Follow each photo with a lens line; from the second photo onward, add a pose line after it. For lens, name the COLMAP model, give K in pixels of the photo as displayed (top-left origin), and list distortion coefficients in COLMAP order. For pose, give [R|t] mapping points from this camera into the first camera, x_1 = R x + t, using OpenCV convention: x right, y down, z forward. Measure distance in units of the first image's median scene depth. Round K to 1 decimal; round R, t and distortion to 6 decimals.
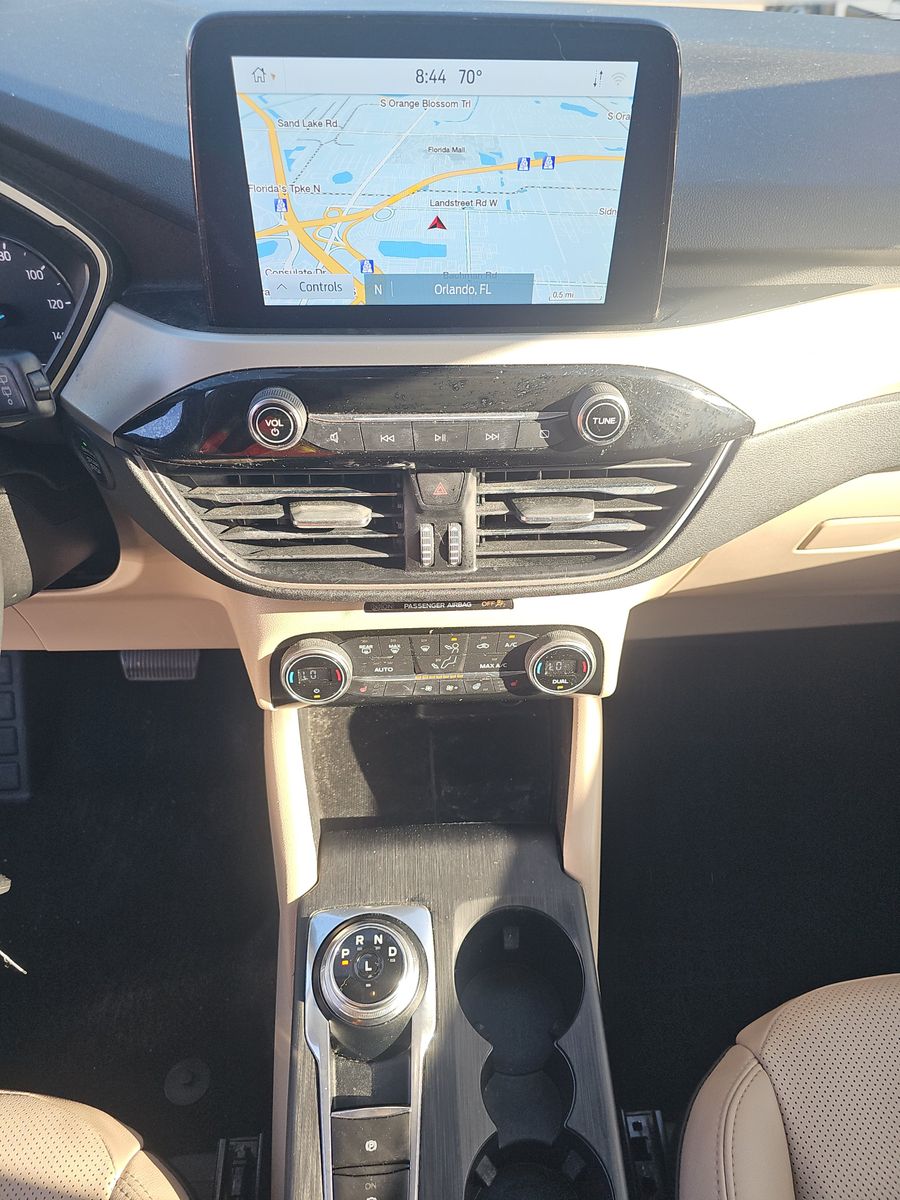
lens RADIAL K [[730.8, 0, 451.4], [0, 730.8, 599.3], [0, 0, 1]] dist [-0.006463, -0.003485]
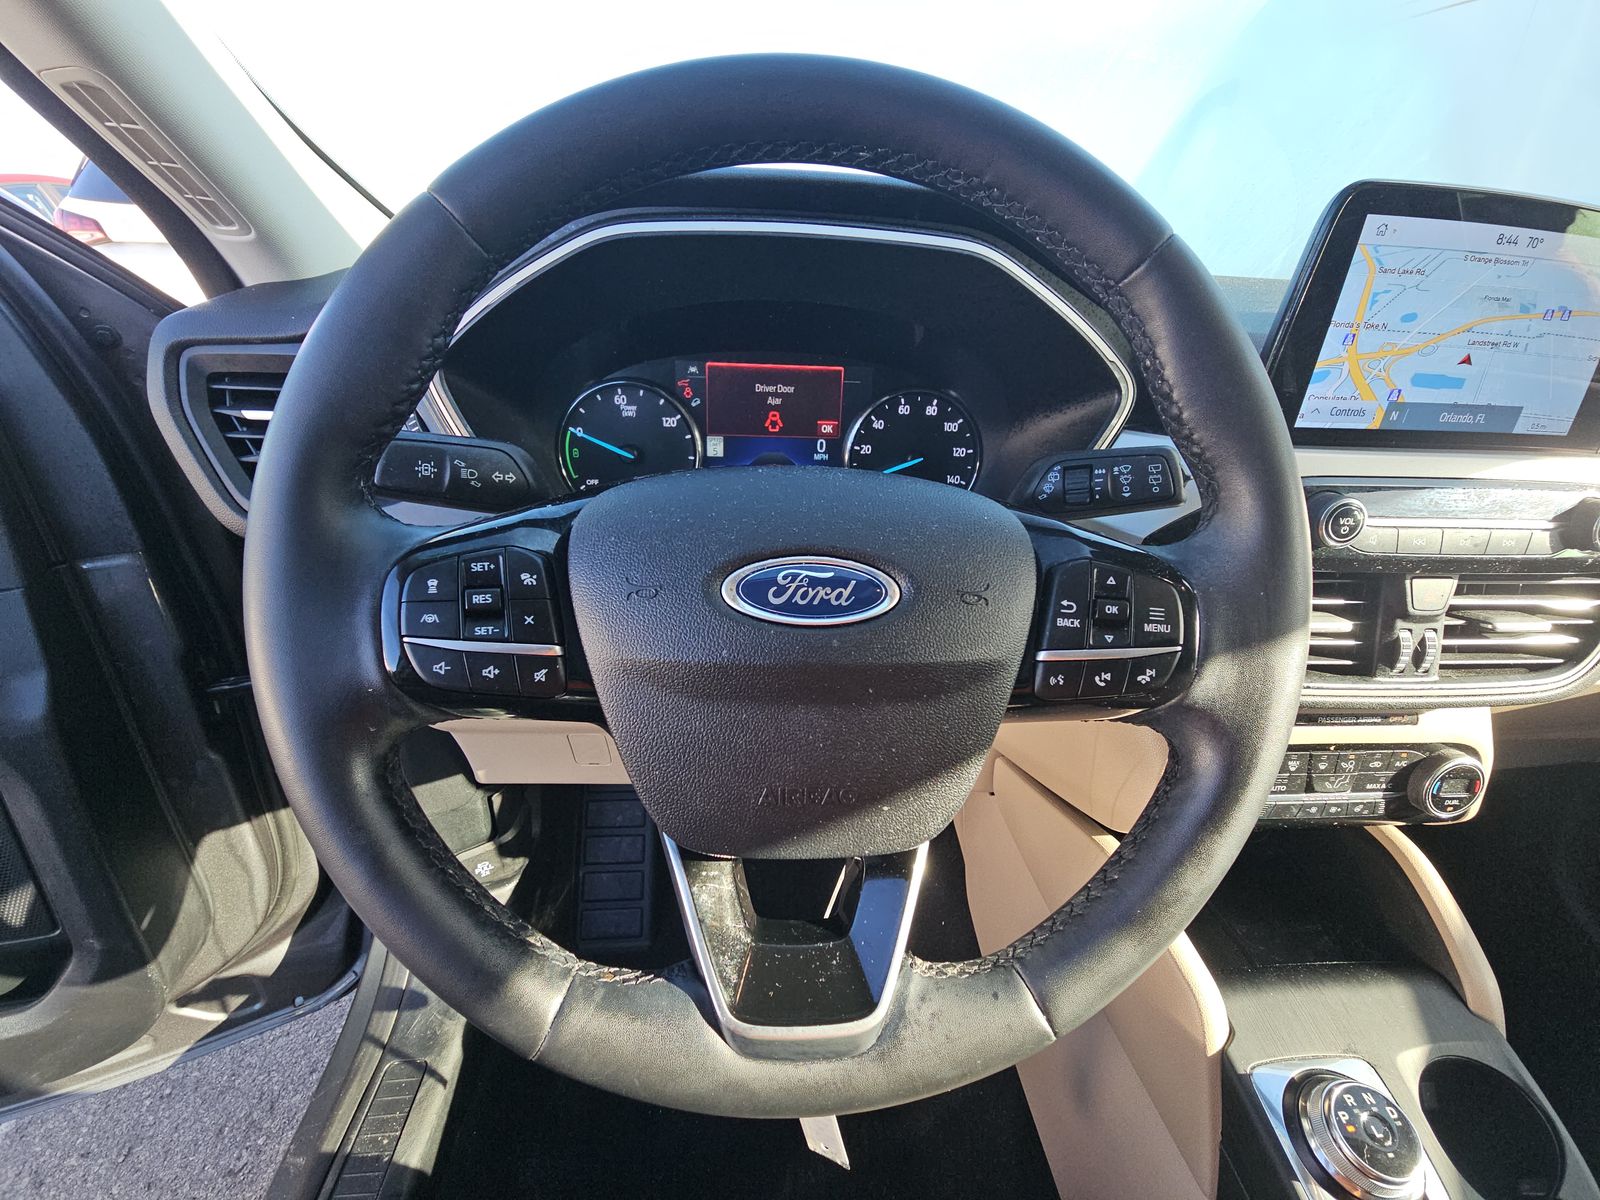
lens RADIAL K [[558.7, 0, 801.3], [0, 558.7, 597.5], [0, 0, 1]] dist [0.002755, -0.000114]
pose [[0.999364, 0.016376, 0.031692, -0.947611], [-0.006015, 0.953041, -0.302782, 0.101738], [-0.035162, 0.302399, 0.952533, 0.264991]]
